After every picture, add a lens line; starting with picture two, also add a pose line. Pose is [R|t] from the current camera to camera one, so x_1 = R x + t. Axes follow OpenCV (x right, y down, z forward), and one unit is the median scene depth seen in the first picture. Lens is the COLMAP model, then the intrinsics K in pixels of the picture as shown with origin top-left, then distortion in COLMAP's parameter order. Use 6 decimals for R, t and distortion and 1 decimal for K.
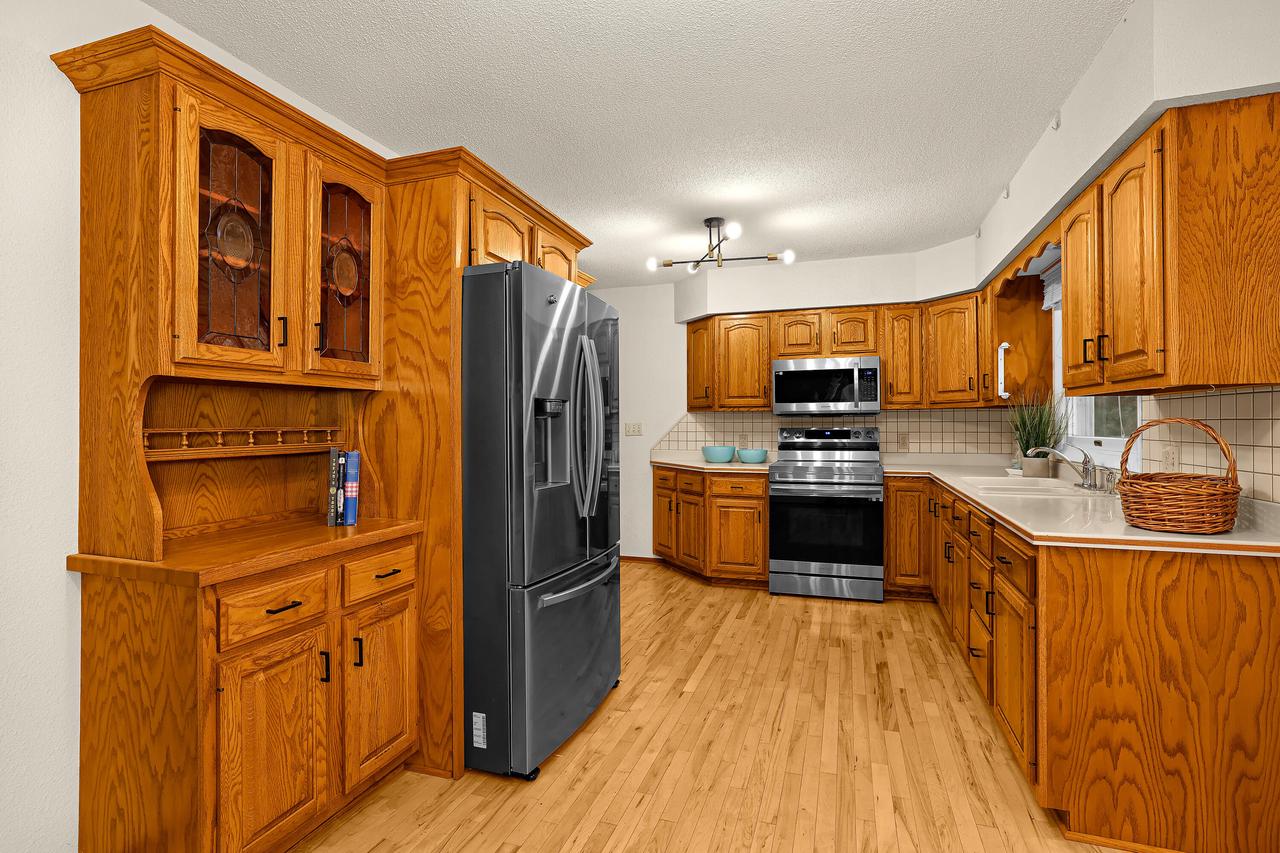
lens RADIAL K [[608.3, 0, 638.6], [0, 608.3, 421.8], [0, 0, 1]] dist [-0.038428, 0.021234]
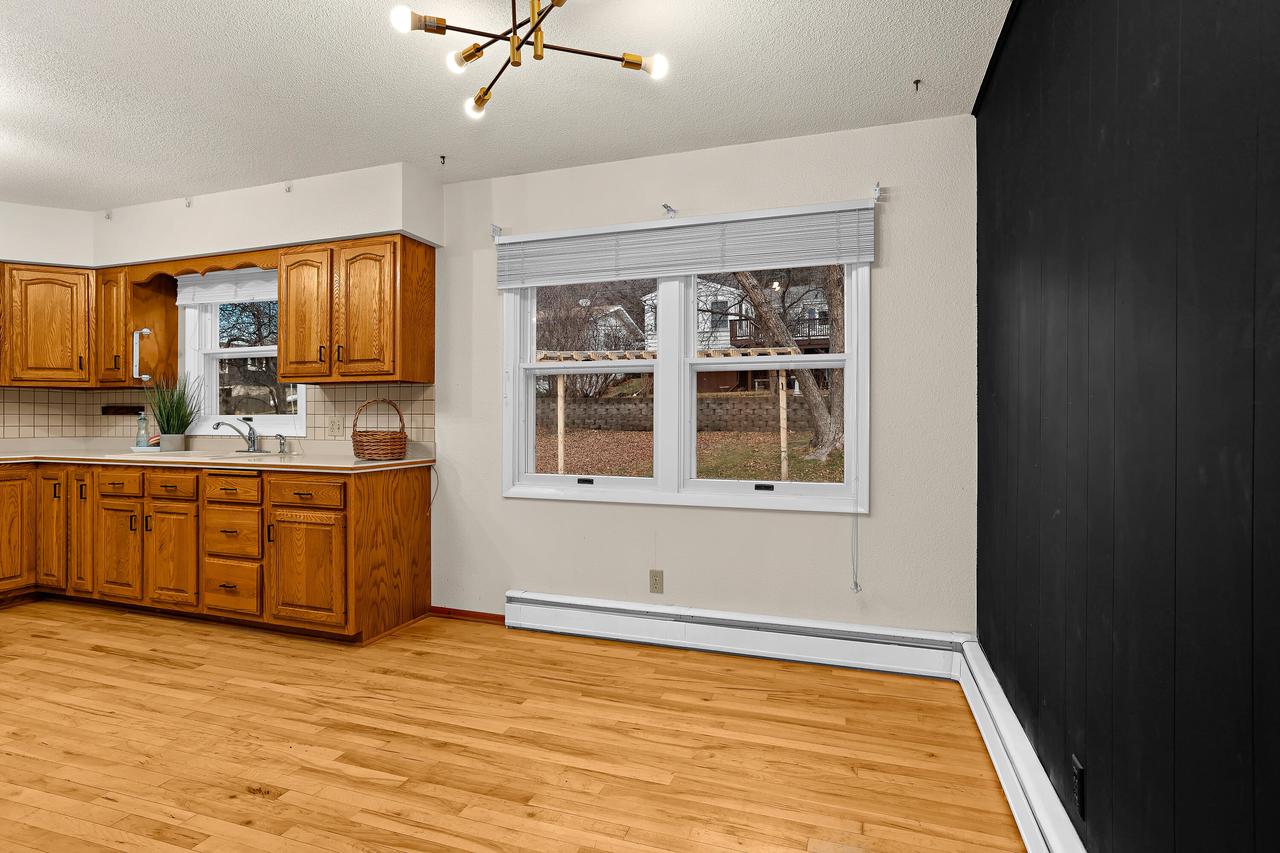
lens RADIAL K [[648.2, 0, 636.2], [0, 648.2, 421.7], [0, 0, 1]] dist [-0.036601, 0.026336]
pose [[0.004725, 0.002858, 0.999985, -0.456624], [-0.005166, 0.999983, -0.002834, 0.028667], [-0.999975, -0.005152, 0.004739, 0.097338]]
